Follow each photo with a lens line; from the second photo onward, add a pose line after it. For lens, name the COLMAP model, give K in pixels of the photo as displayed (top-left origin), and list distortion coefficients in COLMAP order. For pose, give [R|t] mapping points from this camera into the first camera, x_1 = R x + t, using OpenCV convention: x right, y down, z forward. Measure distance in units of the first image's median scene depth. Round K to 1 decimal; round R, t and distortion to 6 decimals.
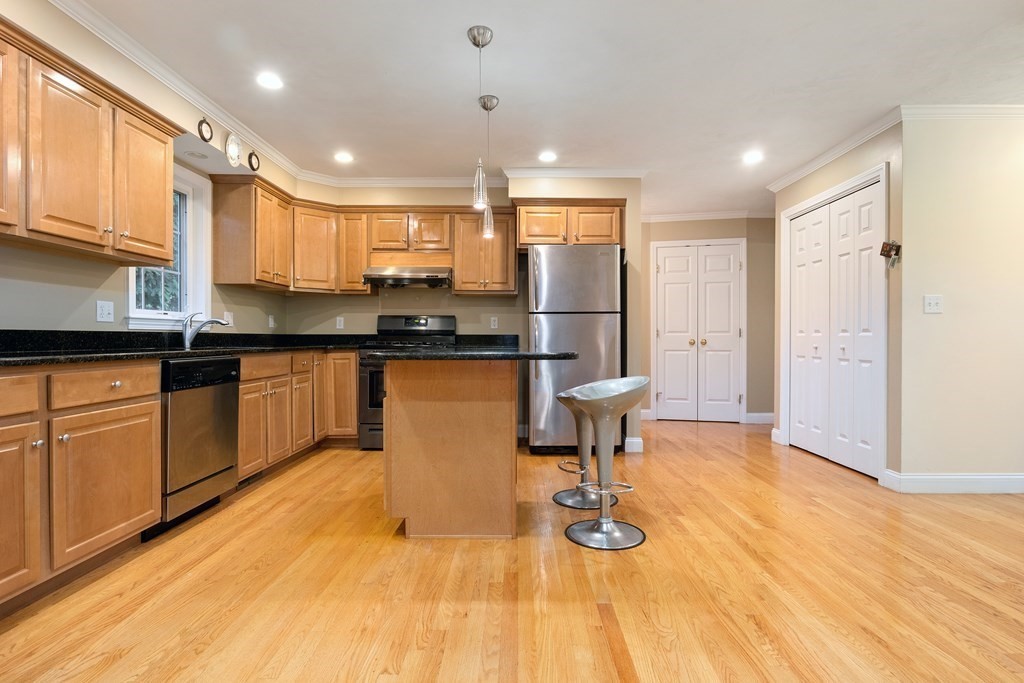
lens RADIAL K [[511.9, 0, 515.9], [0, 511.9, 343.3], [0, 0, 1]] dist [-0.012573, 0.001905]
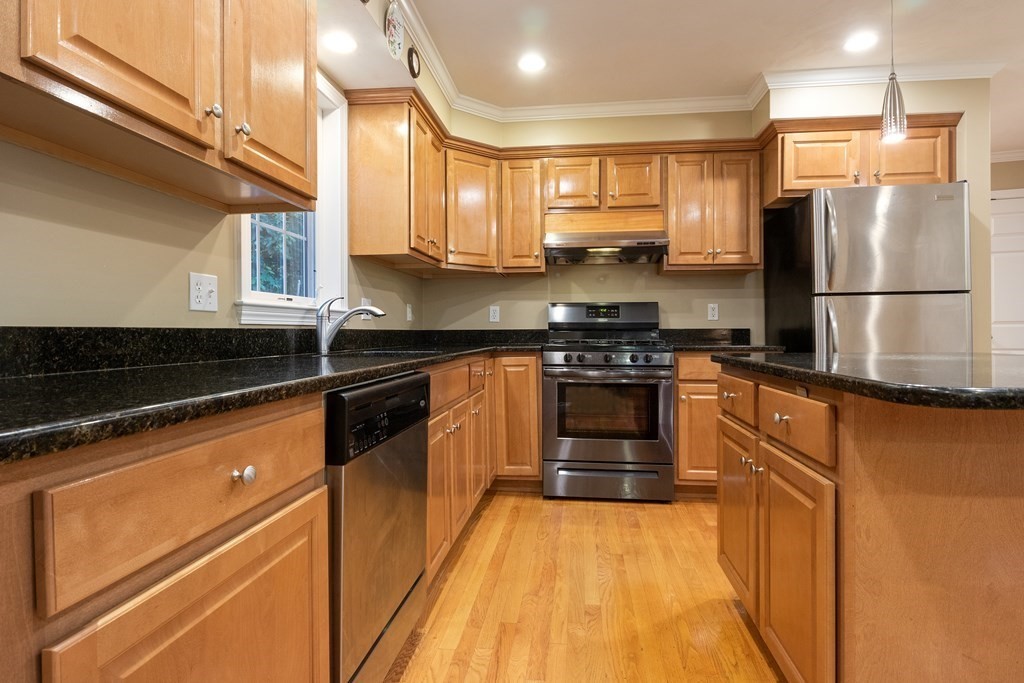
lens RADIAL K [[511.9, 0, 515.9], [0, 511.9, 336.1], [0, 0, 1]] dist [-0.012573, 0.001905]
pose [[0.993359, -0.004906, -0.114951, -0.307115], [0.004720, 0.999987, -0.001885, -0.009367], [0.114959, 0.001330, 0.993369, 0.368102]]
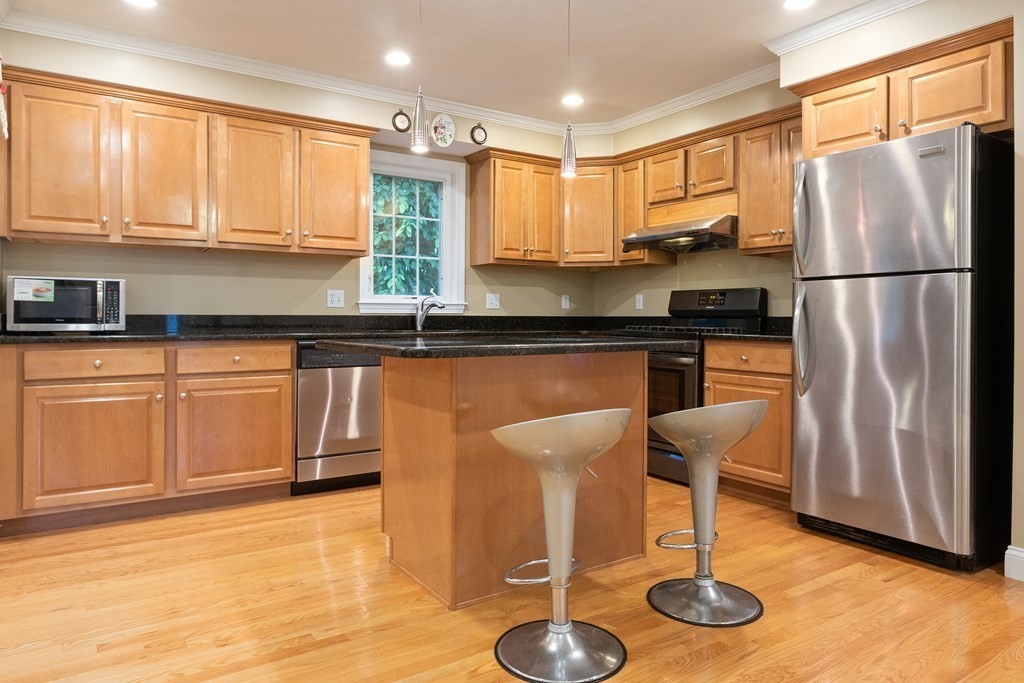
lens RADIAL K [[656.5, 0, 519.9], [0, 656.5, 318.3], [0, 0, 1]] dist [-0.005198, -0.004114]
pose [[0.564528, 0.001540, -0.825413, 0.521143], [-0.010705, 0.999928, -0.005456, -0.009814], [0.825345, 0.011916, 0.564504, 0.369886]]
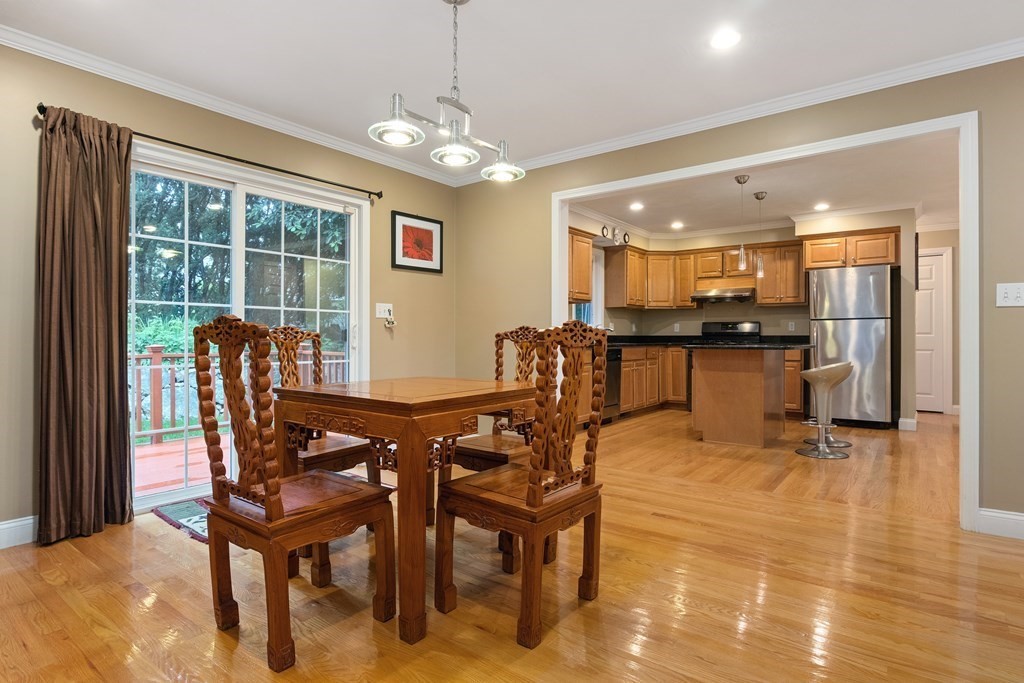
lens RADIAL K [[536.1, 0, 520.2], [0, 536.1, 335.8], [0, 0, 1]] dist [-0.010105, 0.000558]
pose [[0.803032, -0.003191, -0.595927, 0.288187], [-0.005388, 0.999906, -0.012614, 0.006411], [0.595911, 0.013340, 0.802940, -0.687814]]
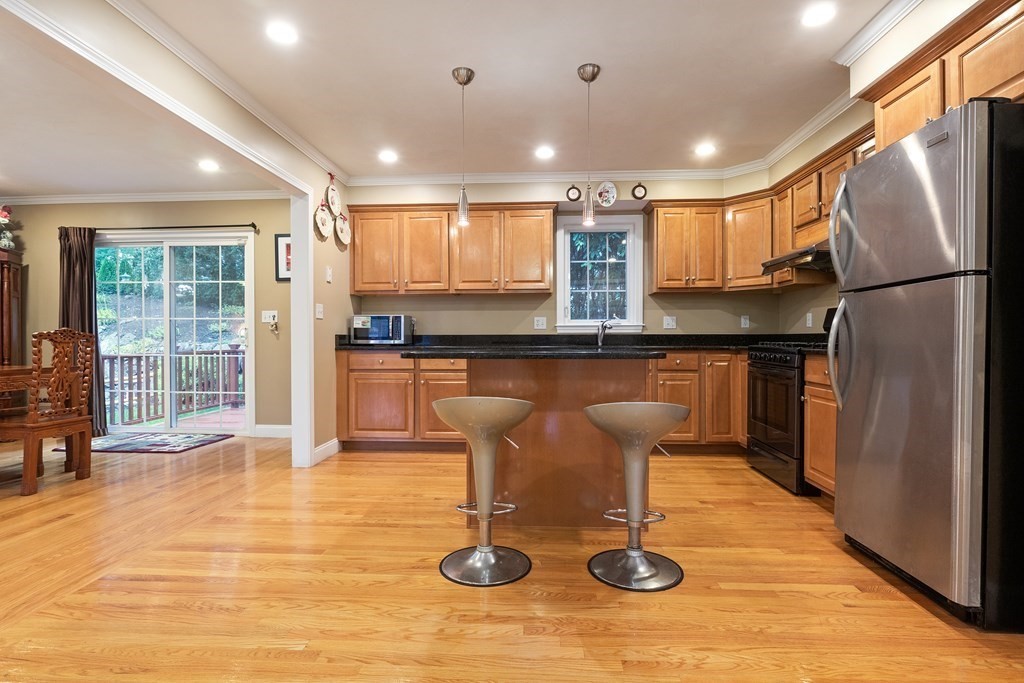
lens RADIAL K [[511.9, 0, 516.8], [0, 511.9, 340.9], [0, 0, 1]] dist [-0.012573, 0.001905]
pose [[-0.046873, 0.002957, -0.998896, 0.687490], [-0.009159, 0.999952, 0.003390, -0.005898], [0.998859, 0.009308, -0.046844, 0.752625]]
